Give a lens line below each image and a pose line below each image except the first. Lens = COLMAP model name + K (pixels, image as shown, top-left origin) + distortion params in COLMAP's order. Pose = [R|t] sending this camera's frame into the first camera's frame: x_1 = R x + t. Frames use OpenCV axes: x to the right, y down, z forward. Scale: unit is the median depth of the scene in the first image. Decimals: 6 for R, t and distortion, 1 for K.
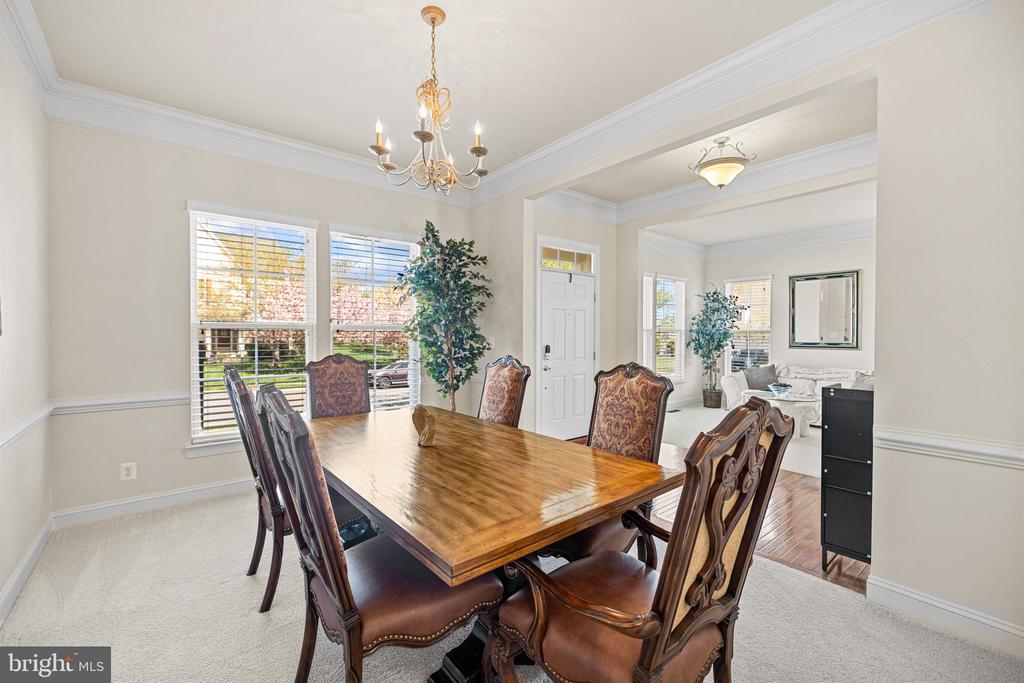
lens RADIAL K [[429.5, 0, 512.4], [0, 429.5, 335.6], [0, 0, 1]] dist [-0.000112, -0.000381]
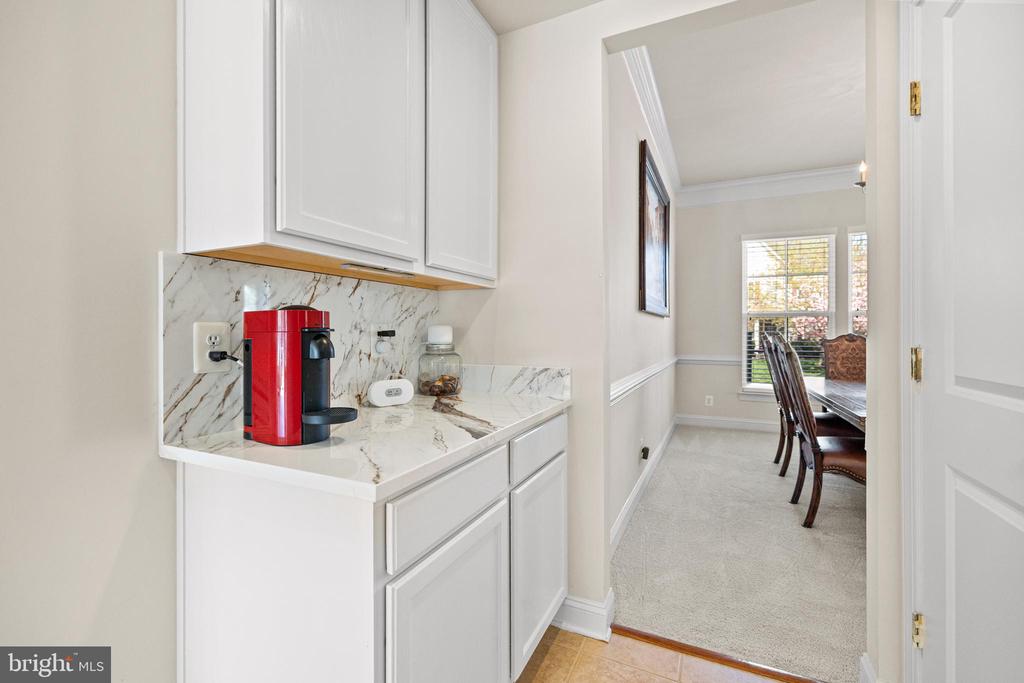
lens RADIAL K [[440.8, 0, 507.0], [0, 440.8, 334.8], [0, 0, 1]] dist [-0.003071, -0.000421]
pose [[0.425086, 0.002204, -0.905150, 0.166087], [-0.004716, 0.999989, 0.000220, 0.025938], [0.905141, 0.004176, 0.425092, -0.224925]]
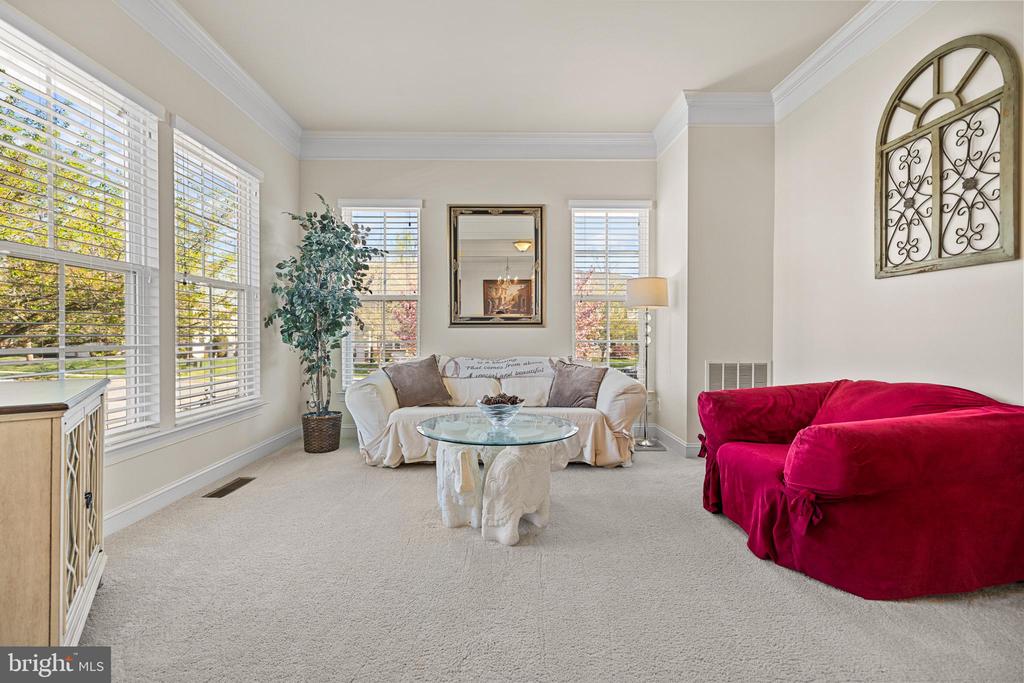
lens RADIAL K [[434.2, 0, 510.6], [0, 434.2, 335.2], [0, 0, 1]] dist [0.012003, -0.004697]
pose [[0.620935, -0.008548, 0.783815, 0.246641], [0.007514, 0.999960, 0.004952, 0.041504], [-0.783826, 0.002814, 0.620974, 0.611234]]
